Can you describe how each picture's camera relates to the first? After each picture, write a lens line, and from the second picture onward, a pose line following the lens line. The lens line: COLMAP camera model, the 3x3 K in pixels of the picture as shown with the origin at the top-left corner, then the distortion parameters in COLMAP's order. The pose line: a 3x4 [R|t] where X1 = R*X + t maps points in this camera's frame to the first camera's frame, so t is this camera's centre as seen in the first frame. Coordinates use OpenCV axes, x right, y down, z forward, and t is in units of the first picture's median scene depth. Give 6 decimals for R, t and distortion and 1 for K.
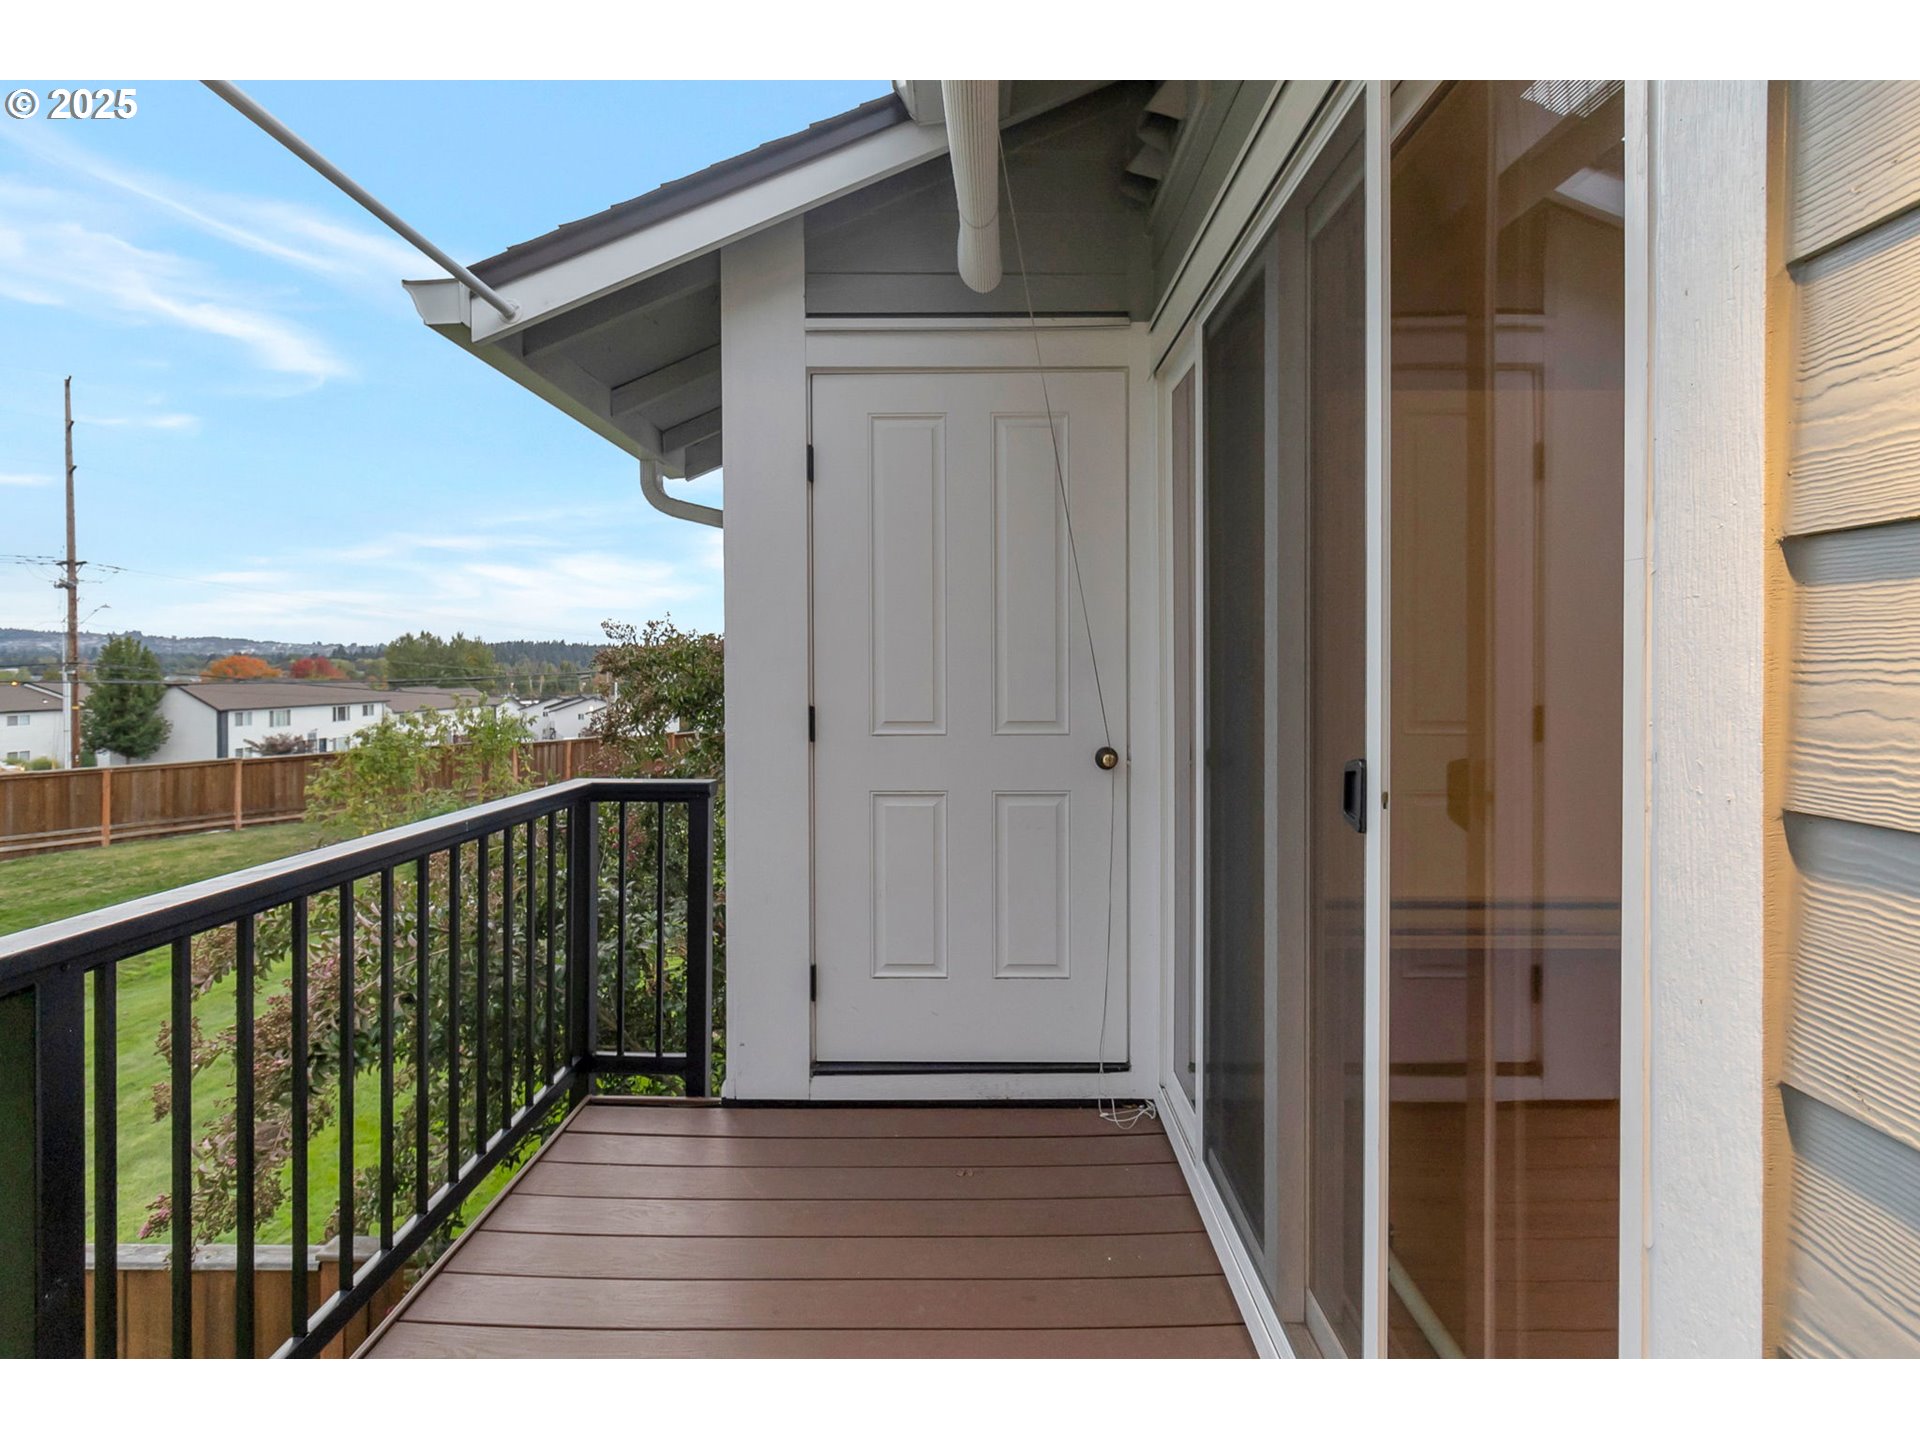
lens RADIAL K [[997.7, 0, 964.3], [0, 997.7, 683.4], [0, 0, 1]] dist [0.003138, 0.000220]
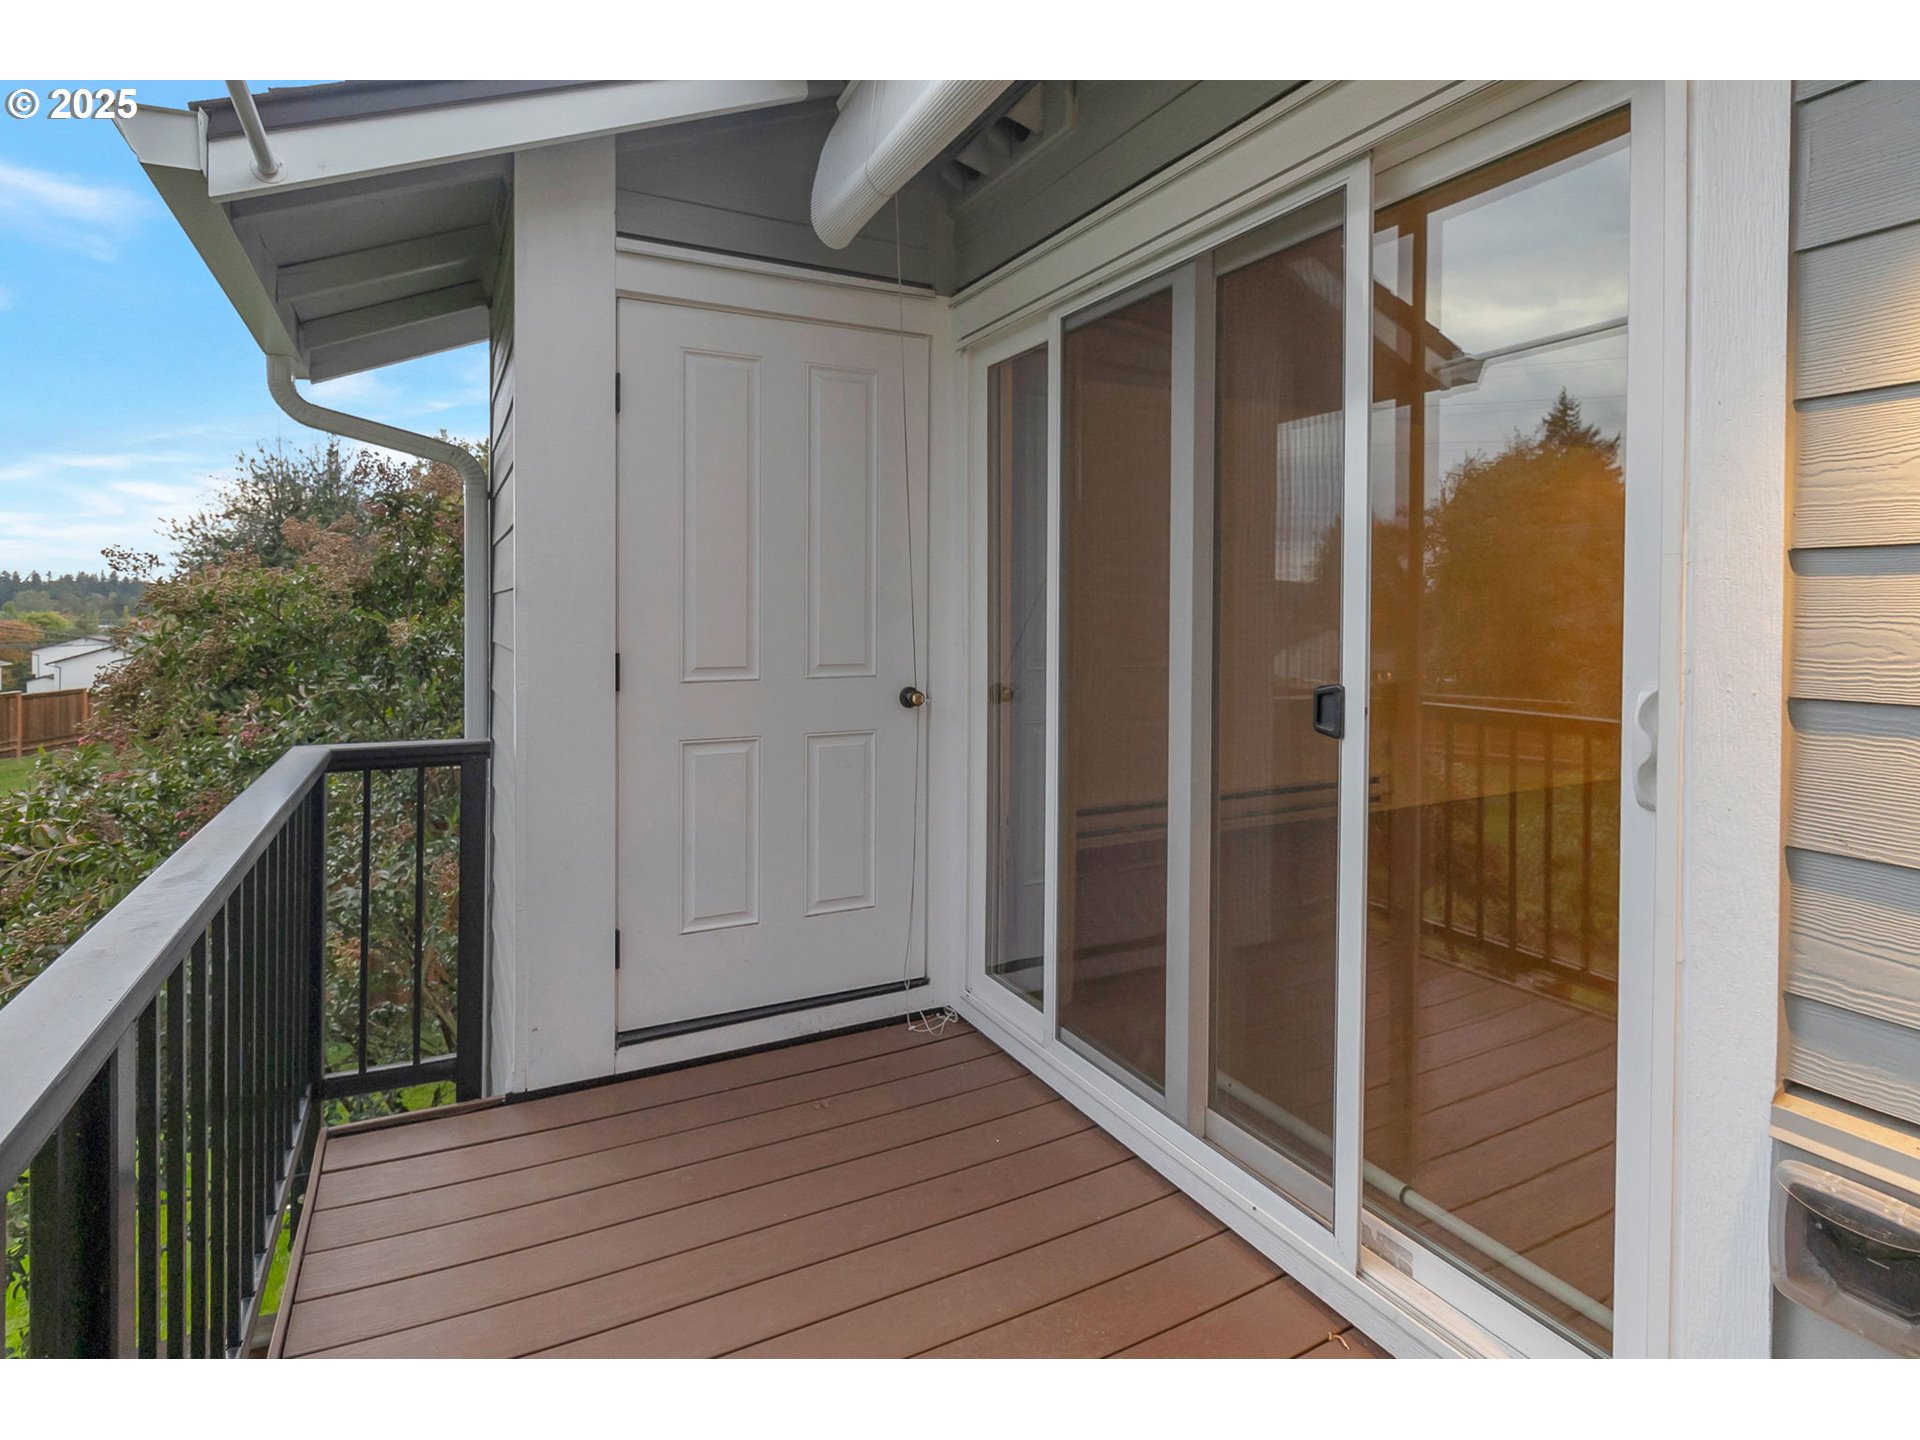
lens RADIAL K [[1005.2, 0, 962.2], [0, 1005.2, 632.8], [0, 0, 1]] dist [0.007330, 0.000473]
pose [[0.883123, -0.005697, 0.469107, -0.315127], [0.002615, 0.999971, 0.007222, -0.002120], [-0.469134, -0.005151, 0.883112, 0.017008]]
